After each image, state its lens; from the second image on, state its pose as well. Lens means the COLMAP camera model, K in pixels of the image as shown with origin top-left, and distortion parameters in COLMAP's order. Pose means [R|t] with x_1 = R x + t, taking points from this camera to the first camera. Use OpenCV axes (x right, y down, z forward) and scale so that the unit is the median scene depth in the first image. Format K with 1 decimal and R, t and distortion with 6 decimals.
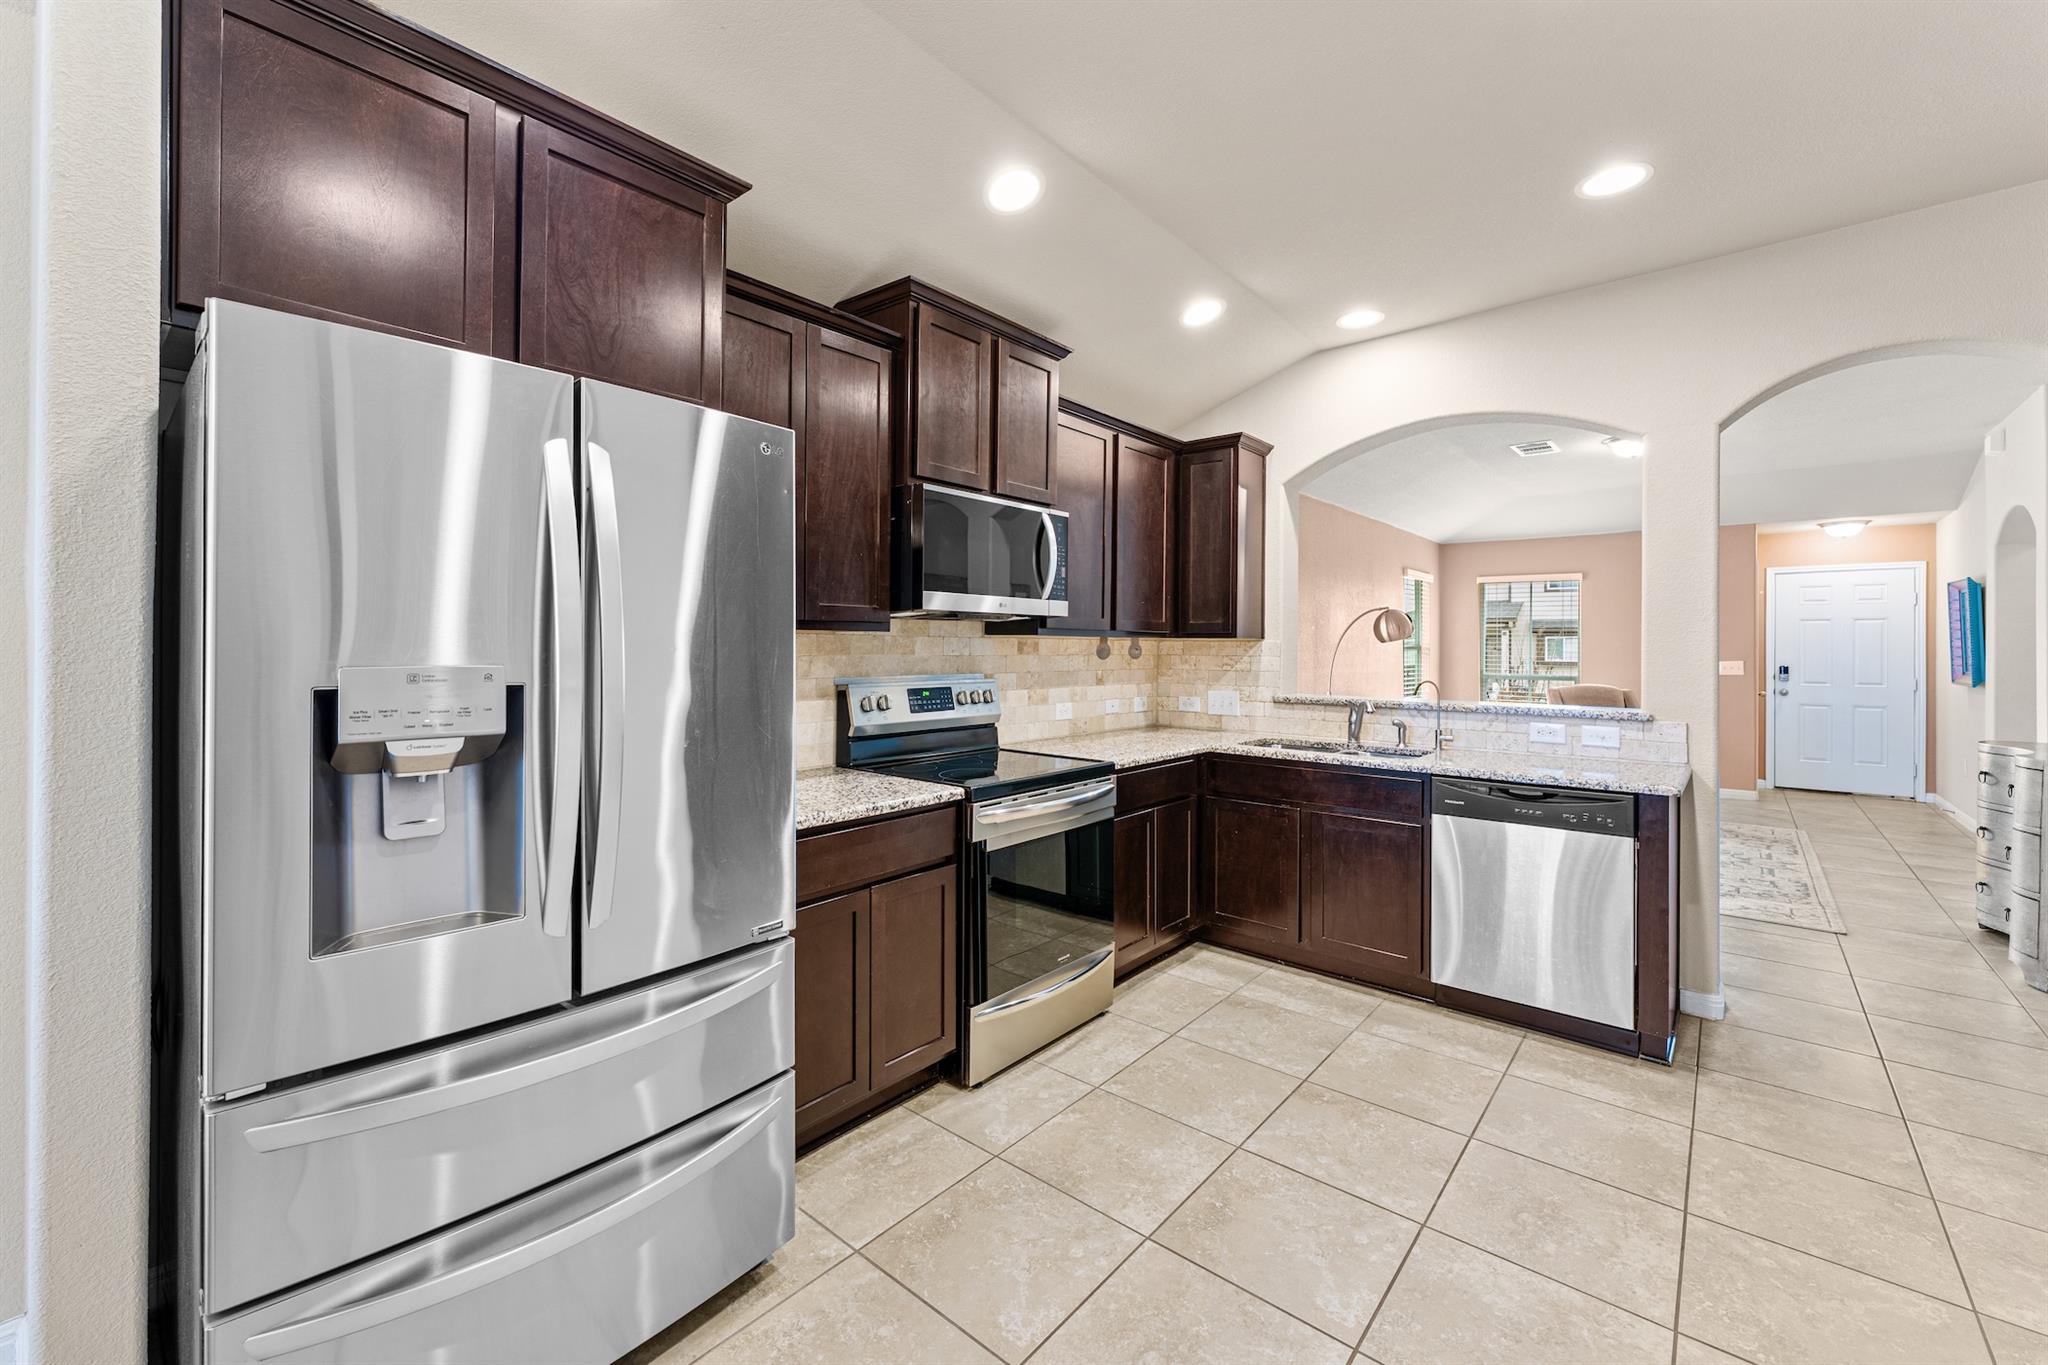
lens RADIAL K [[826.9, 0, 1012.9], [0, 826.9, 650.1], [0, 0, 1]] dist [-0.000432, -0.001208]
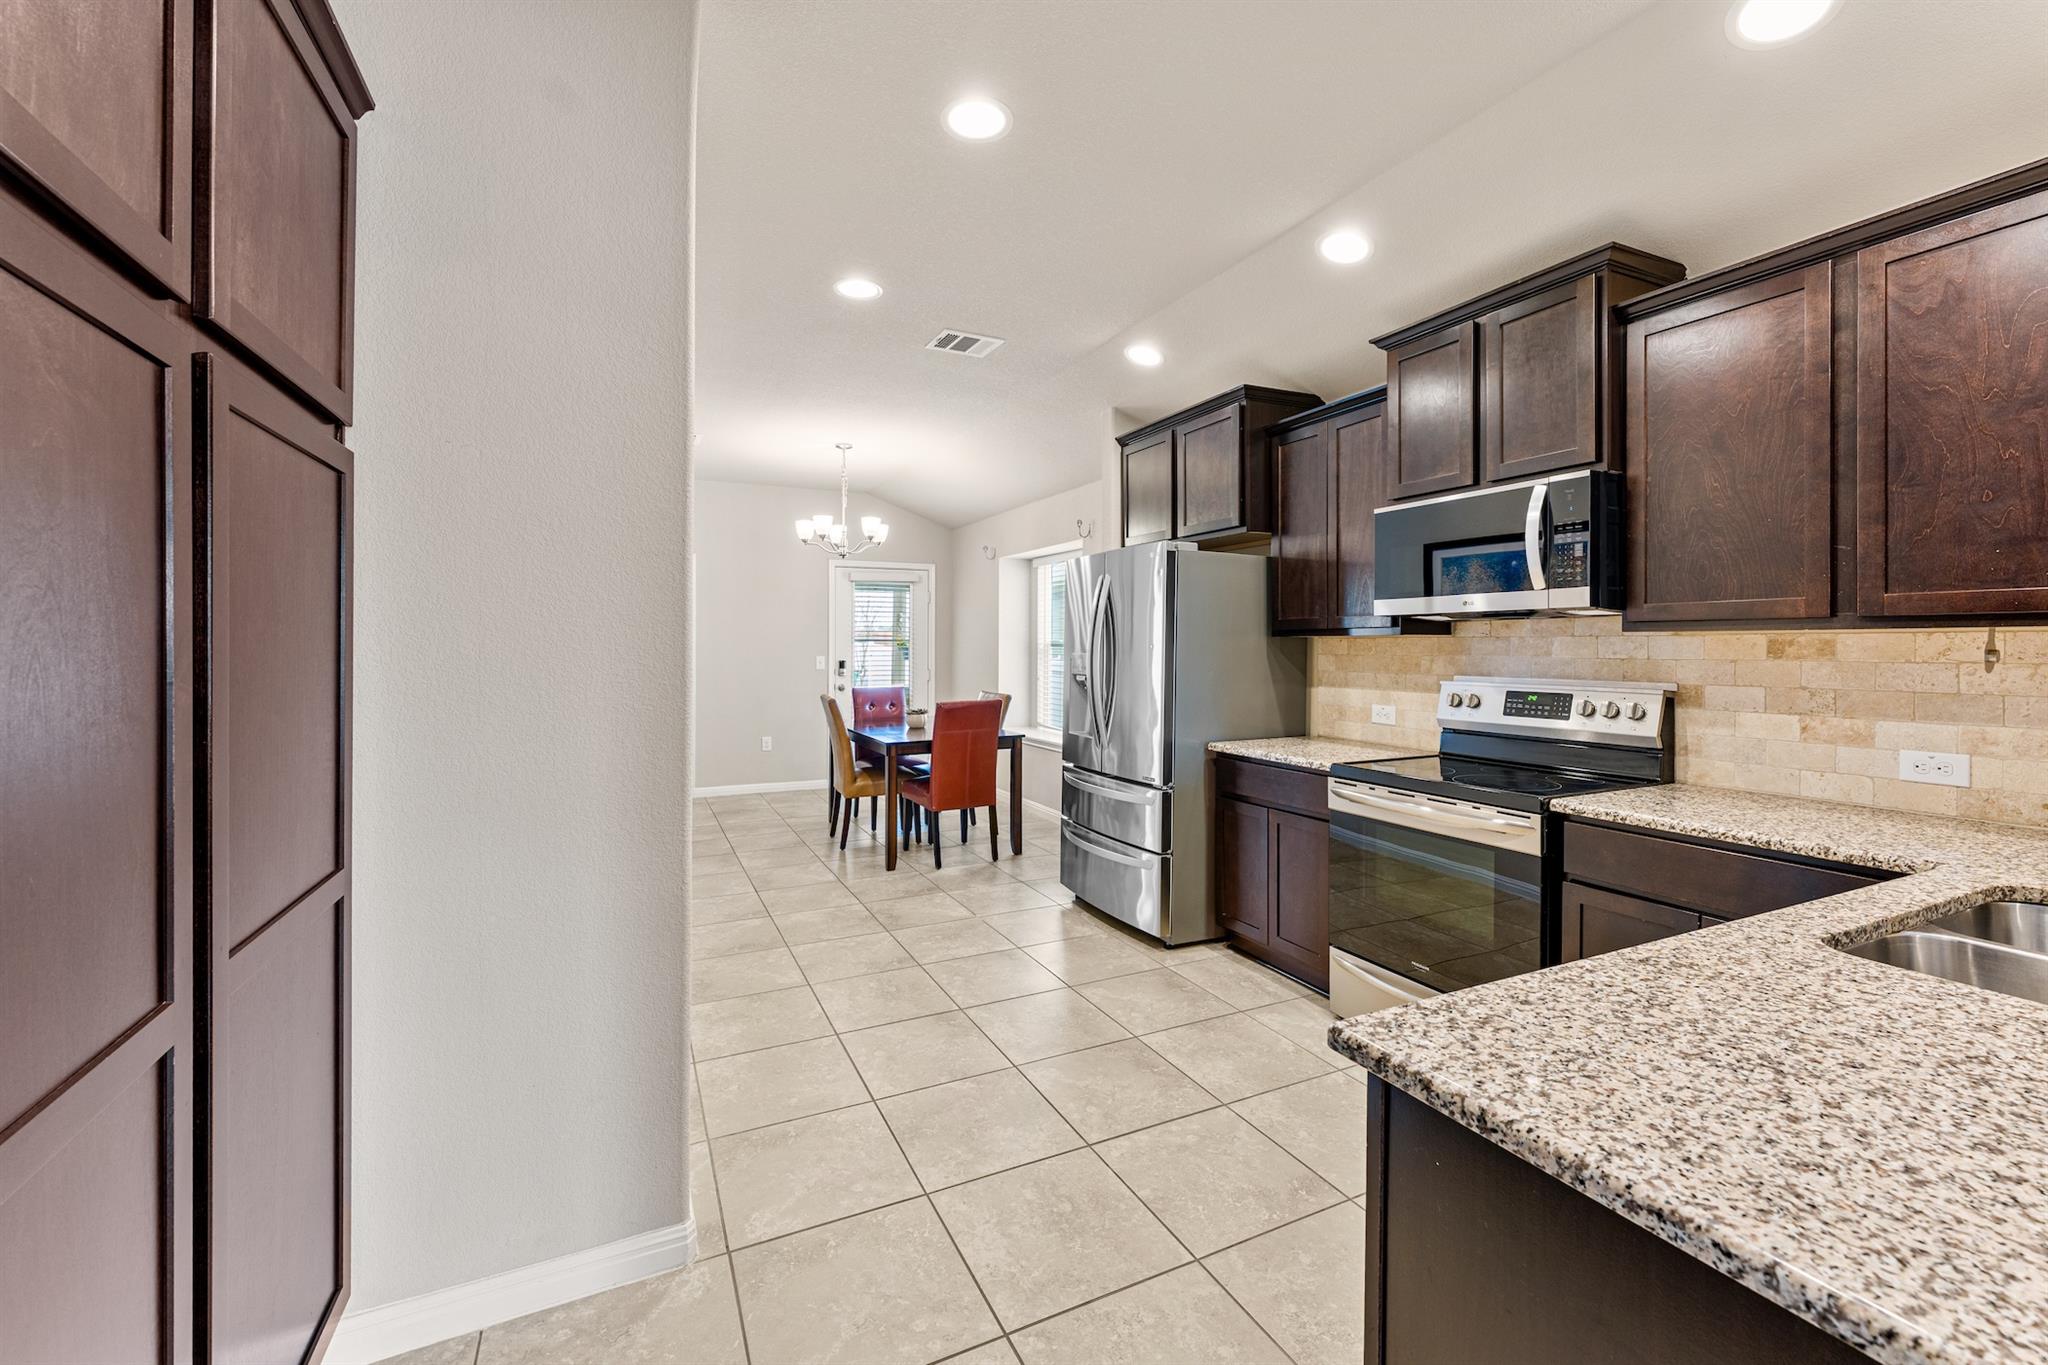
lens RADIAL K [[826.9, 0, 1016.0], [0, 826.9, 651.0], [0, 0, 1]] dist [-0.000432, -0.001208]
pose [[-0.395552, -0.002795, -0.918439, 0.883849], [-0.009154, 0.999958, 0.000899, 0.003771], [0.918398, 0.008763, -0.395561, 0.749734]]
